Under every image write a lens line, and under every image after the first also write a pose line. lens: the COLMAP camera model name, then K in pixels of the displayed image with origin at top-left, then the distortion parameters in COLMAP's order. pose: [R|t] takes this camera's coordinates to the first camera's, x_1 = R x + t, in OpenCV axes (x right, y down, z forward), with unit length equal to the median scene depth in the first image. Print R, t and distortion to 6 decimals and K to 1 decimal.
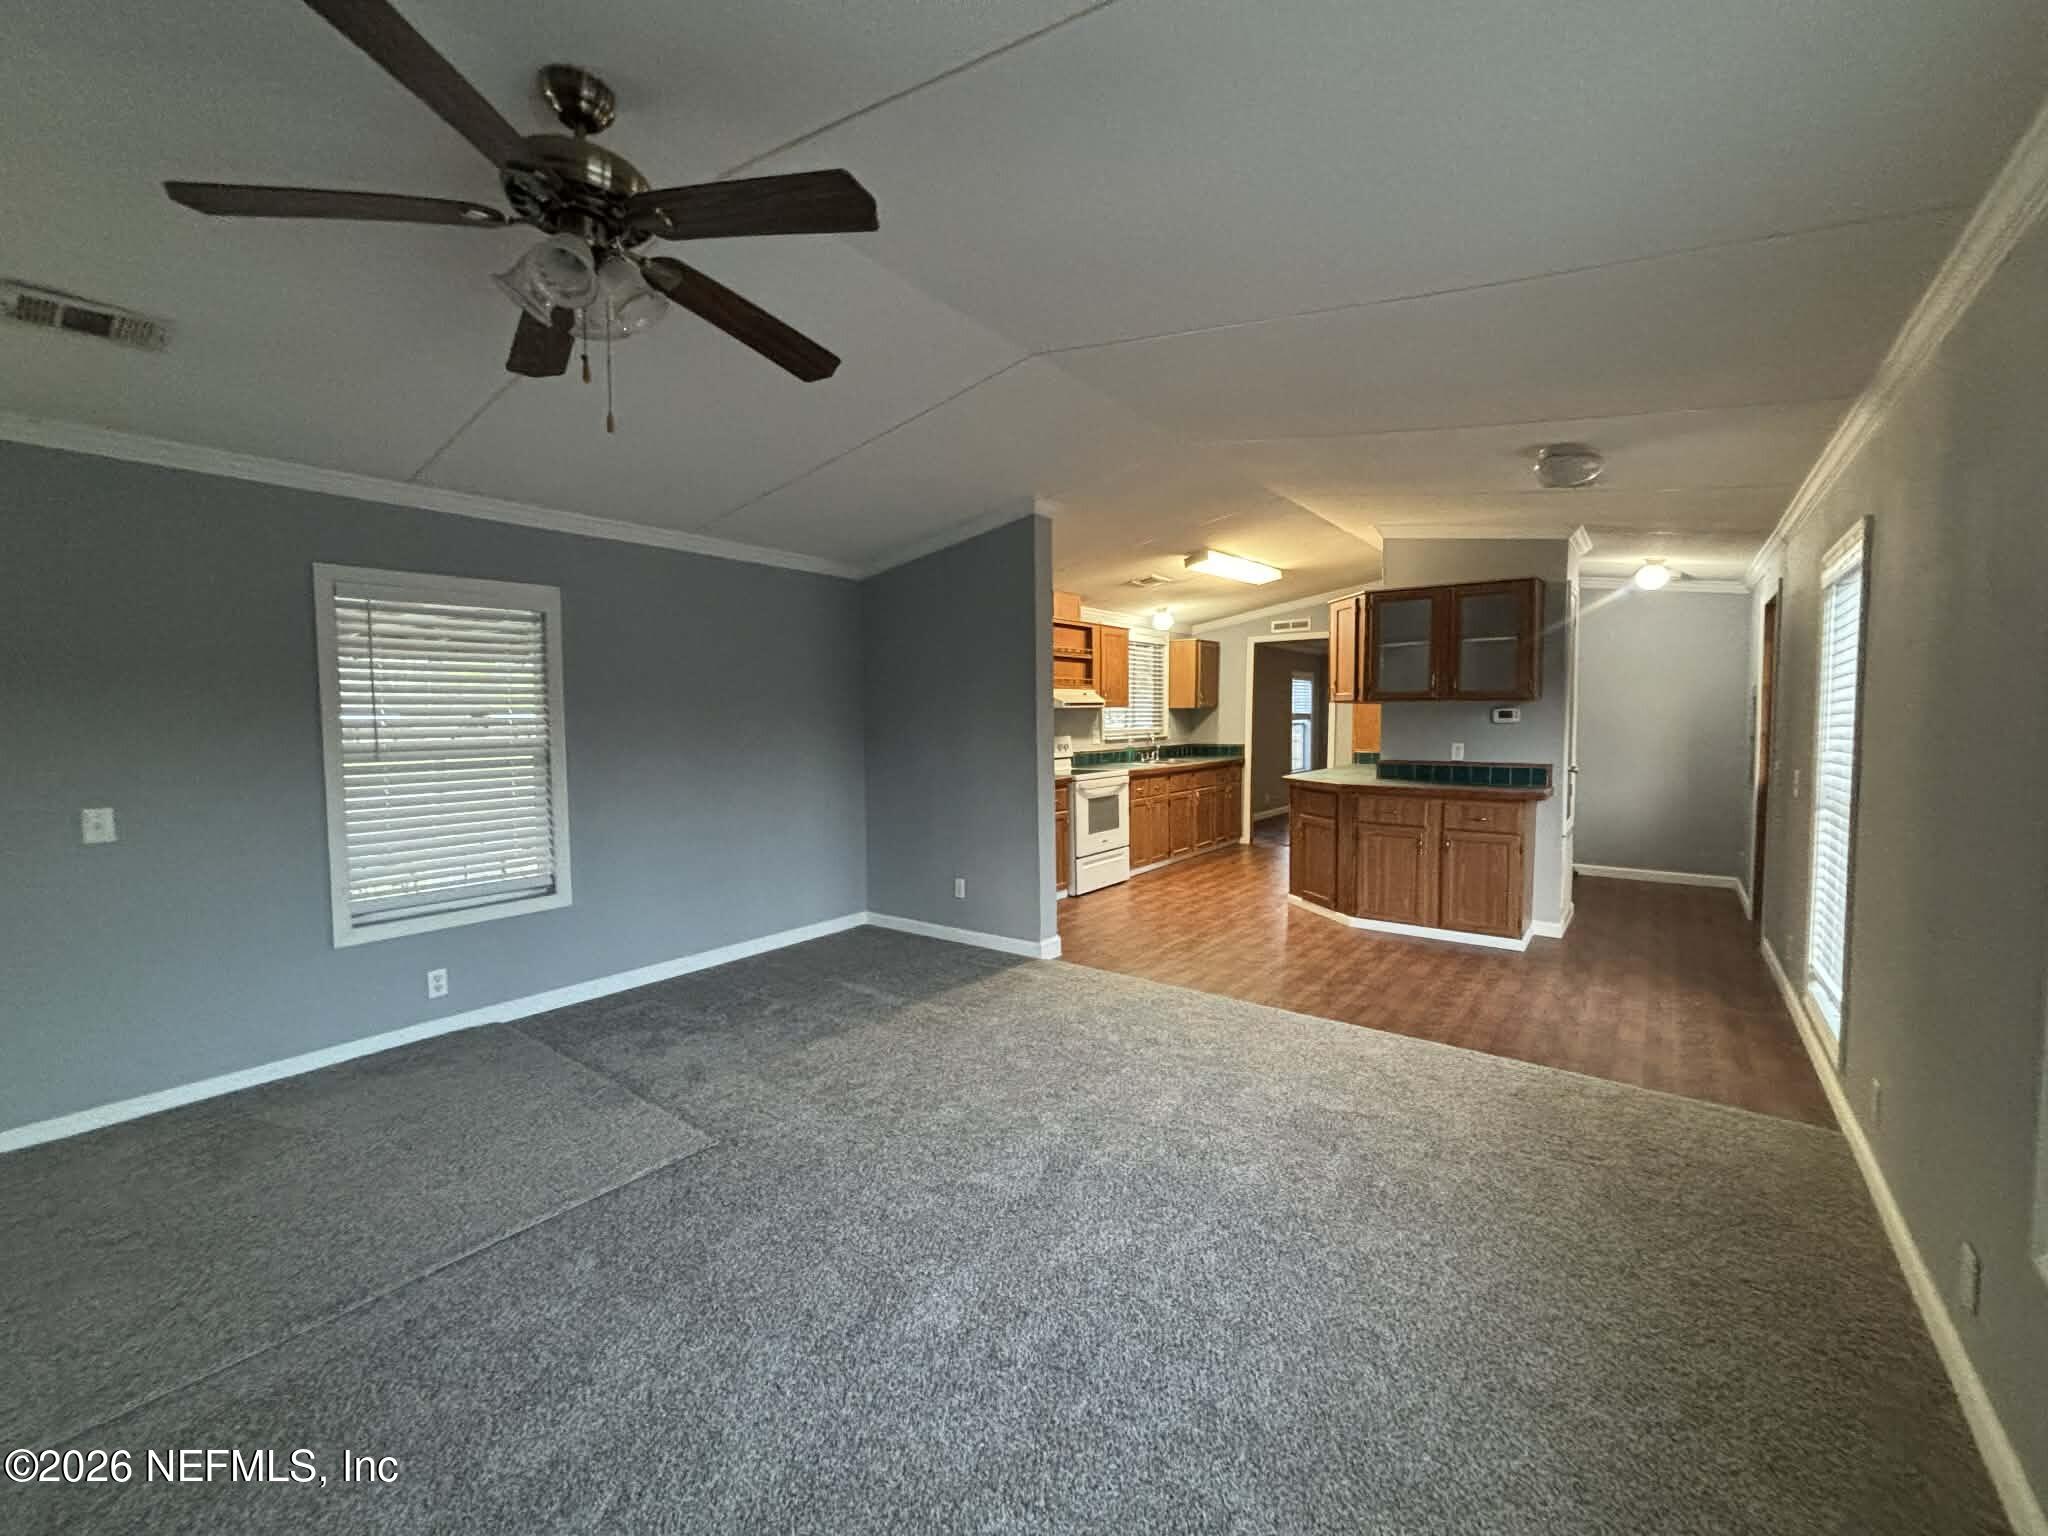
lens RADIAL K [[825.2, 0, 1020.2], [0, 825.2, 762.7], [0, 0, 1]] dist [0.002734, -0.000229]
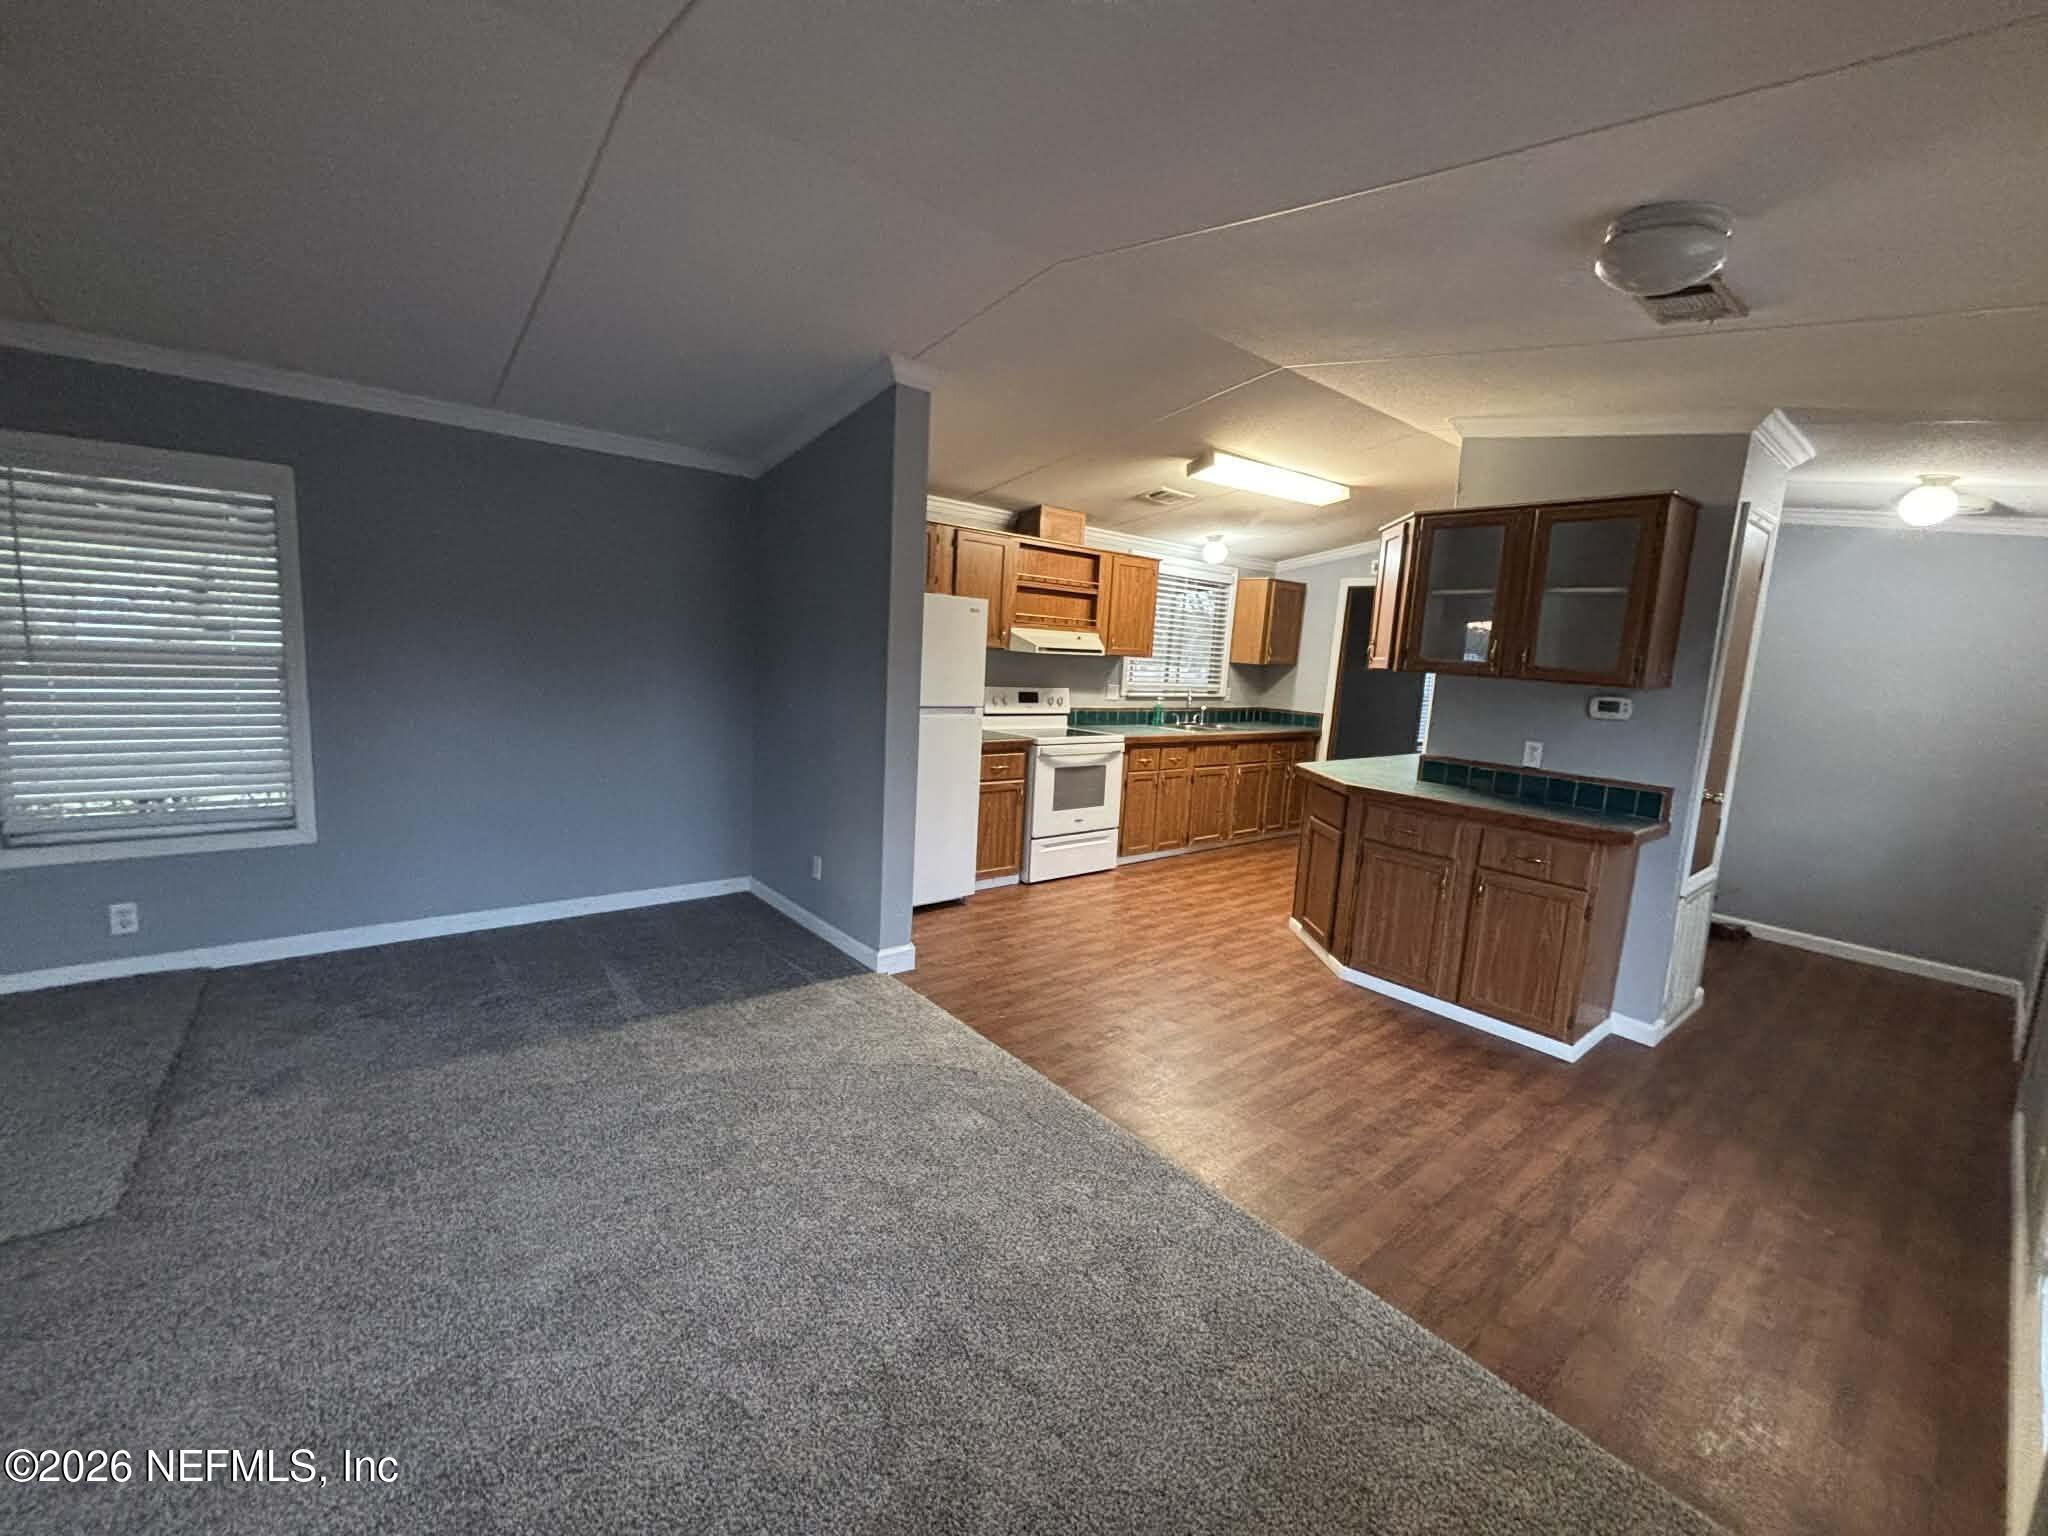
lens RADIAL K [[825.2, 0, 1020.2], [0, 825.2, 762.7], [0, 0, 1]] dist [0.002734, -0.000229]
pose [[0.972896, 0.093856, -0.211339, 0.242241], [-0.078067, 0.993581, 0.081872, -0.027338], [0.217666, -0.063154, 0.973978, 0.221128]]
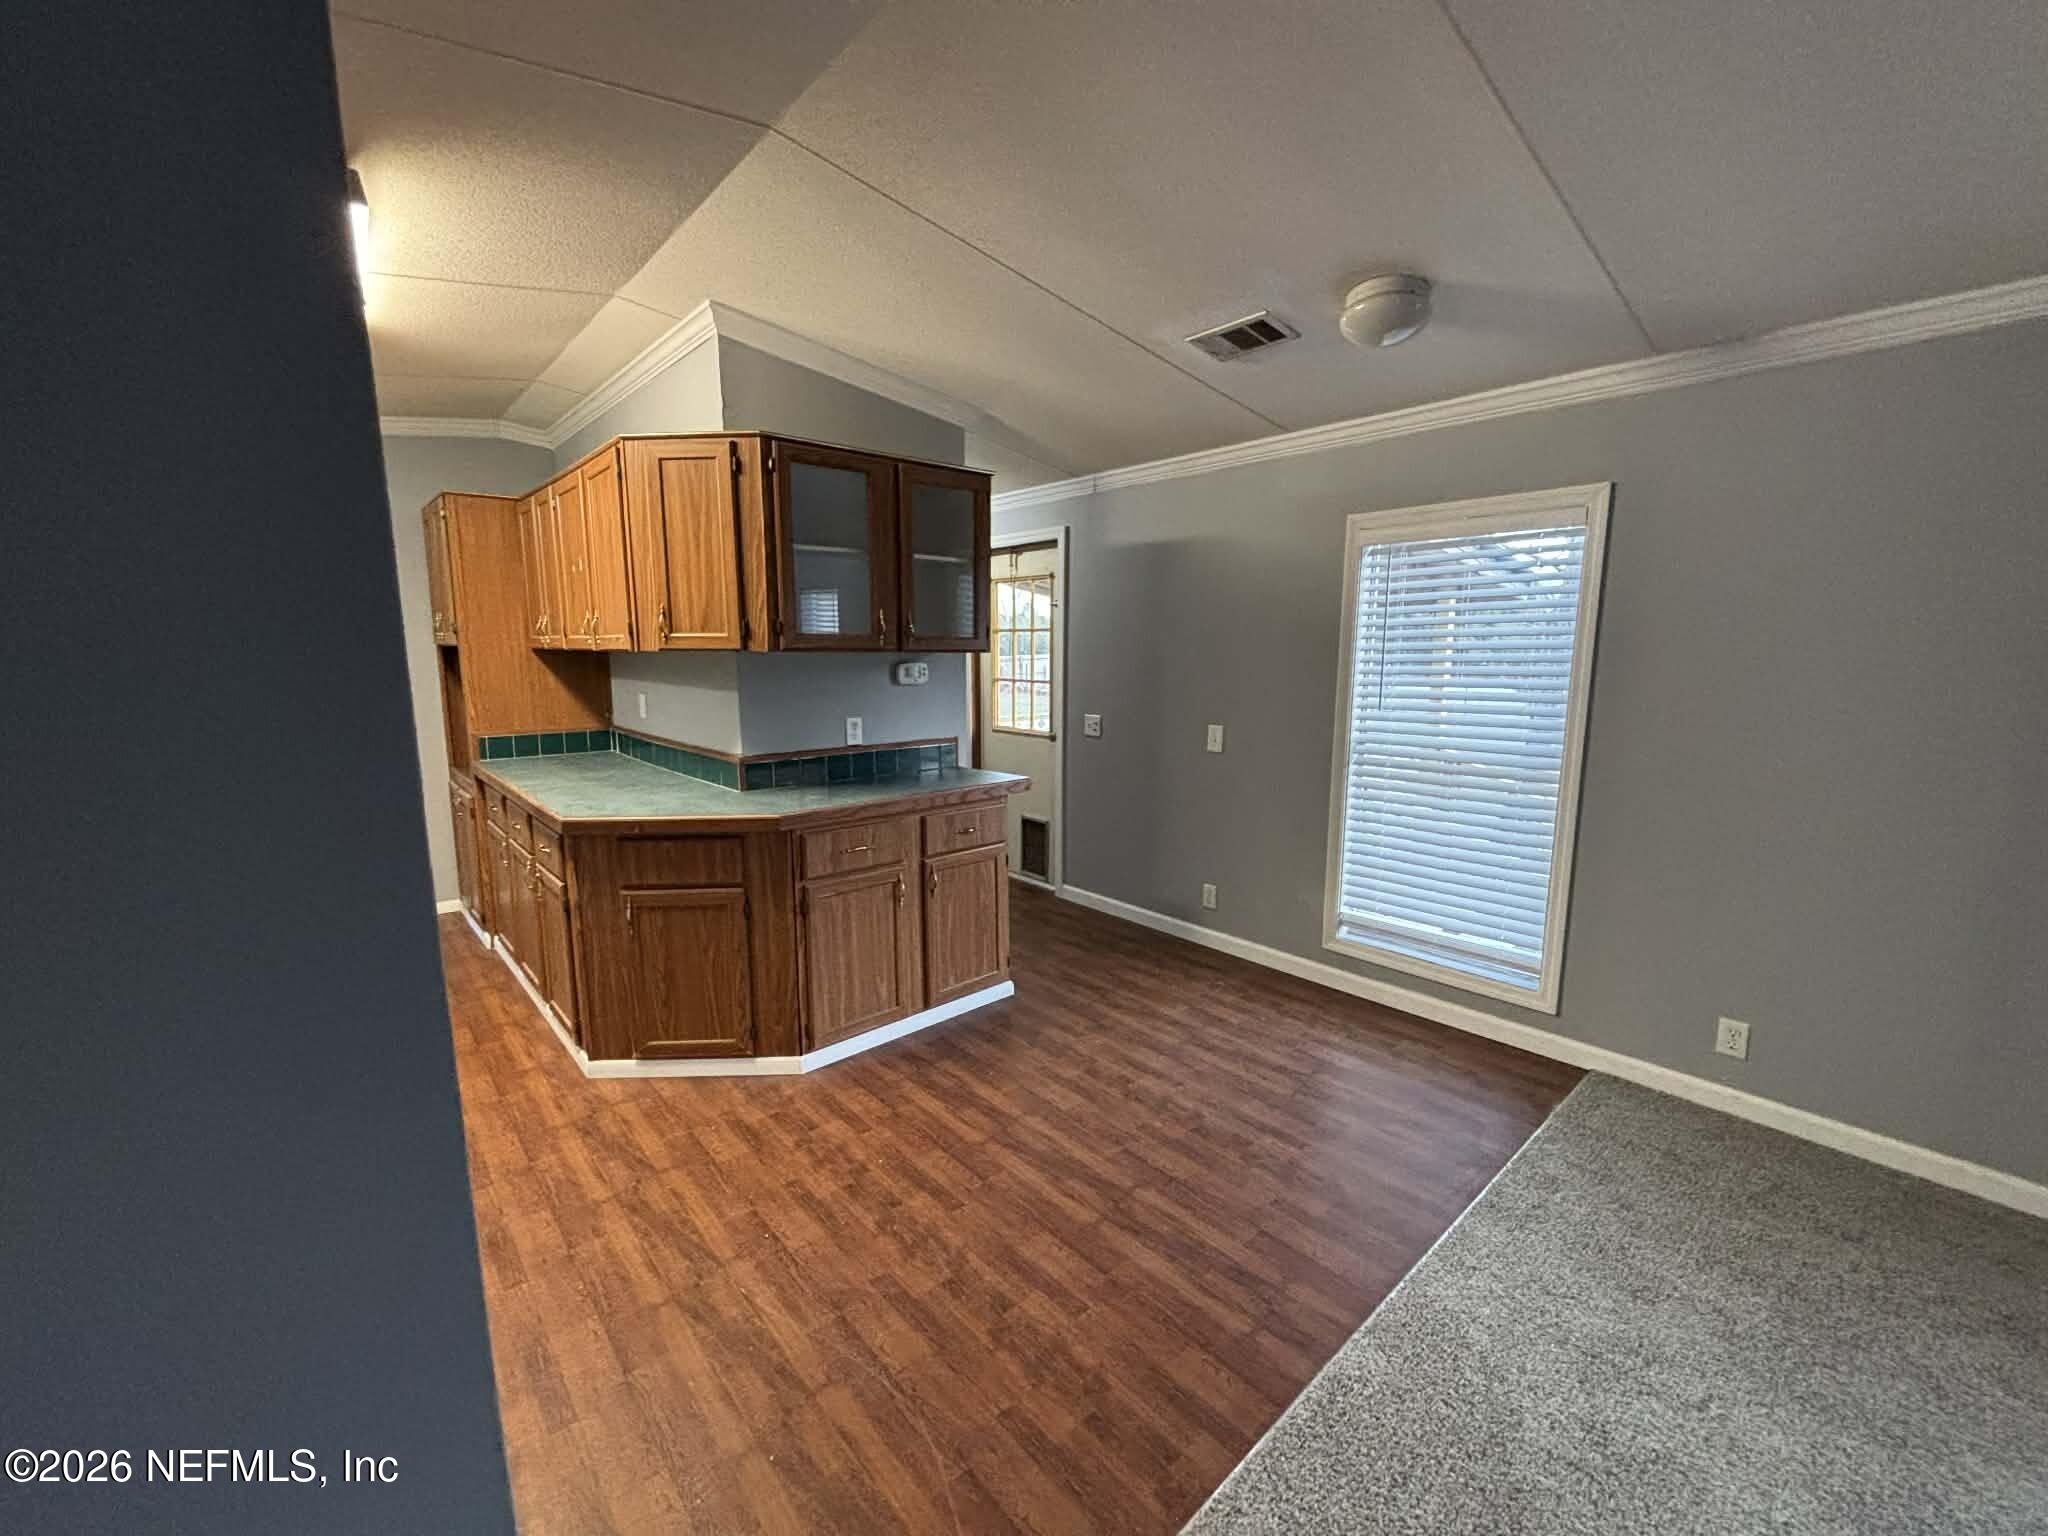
lens RADIAL K [[825.2, 0, 1020.2], [0, 825.2, 762.7], [0, 0, 1]] dist [0.002734, -0.000229]
pose [[0.193375, -0.134492, 0.971863, -0.064159], [0.056372, 0.990447, 0.125847, -0.057648], [-0.979504, 0.030450, 0.199110, 0.693465]]
